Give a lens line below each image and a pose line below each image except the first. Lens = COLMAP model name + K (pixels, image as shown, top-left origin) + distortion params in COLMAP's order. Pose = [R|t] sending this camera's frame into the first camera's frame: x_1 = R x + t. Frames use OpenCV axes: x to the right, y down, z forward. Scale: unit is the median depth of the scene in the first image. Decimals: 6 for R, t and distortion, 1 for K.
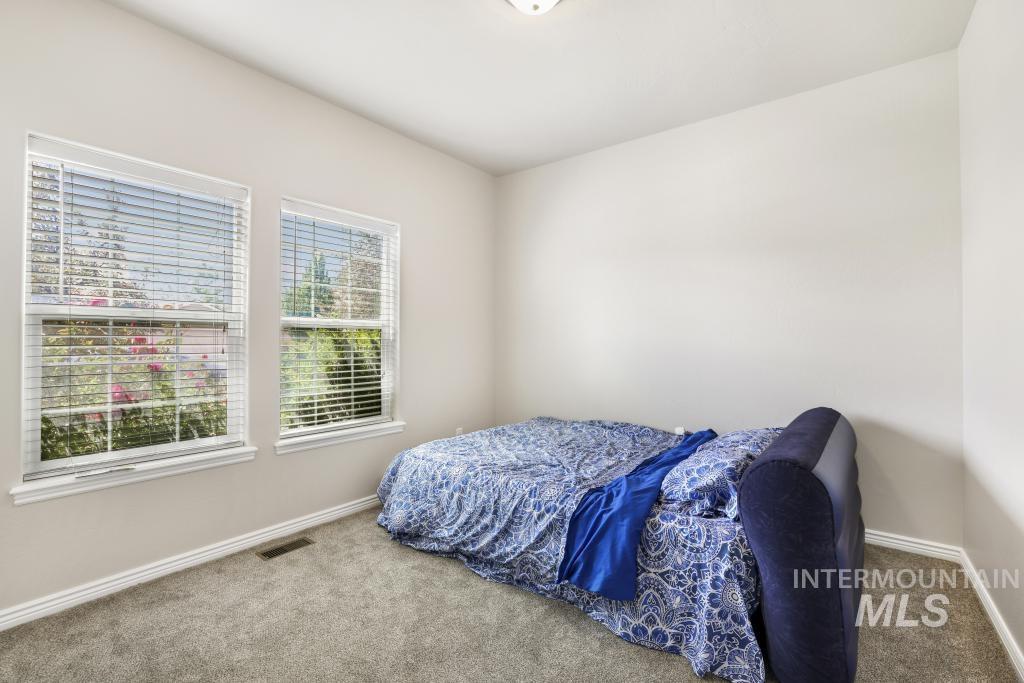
lens RADIAL K [[453.8, 0, 514.2], [0, 453.8, 335.8], [0, 0, 1]] dist [-0.004968, 0.000058]
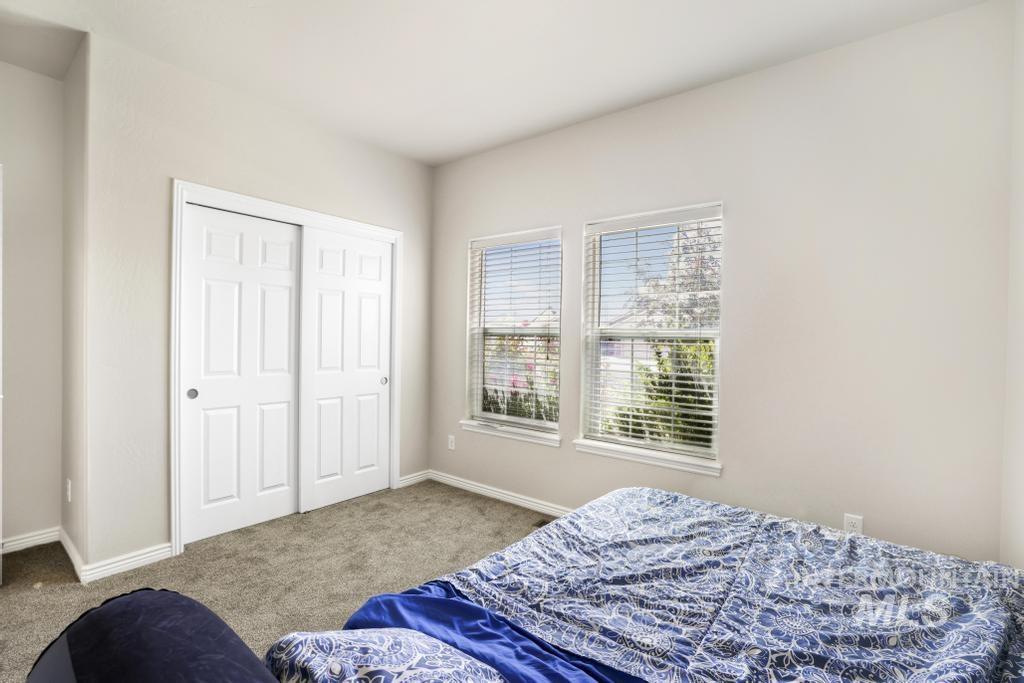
lens RADIAL K [[453.8, 0, 511.8], [0, 453.8, 351.7], [0, 0, 1]] dist [-0.004968, 0.000058]
pose [[-0.003752, 0.016458, -0.999858, 0.554974], [-0.013673, 0.999770, 0.016508, -0.003148], [0.999899, 0.013733, -0.003526, 0.745631]]
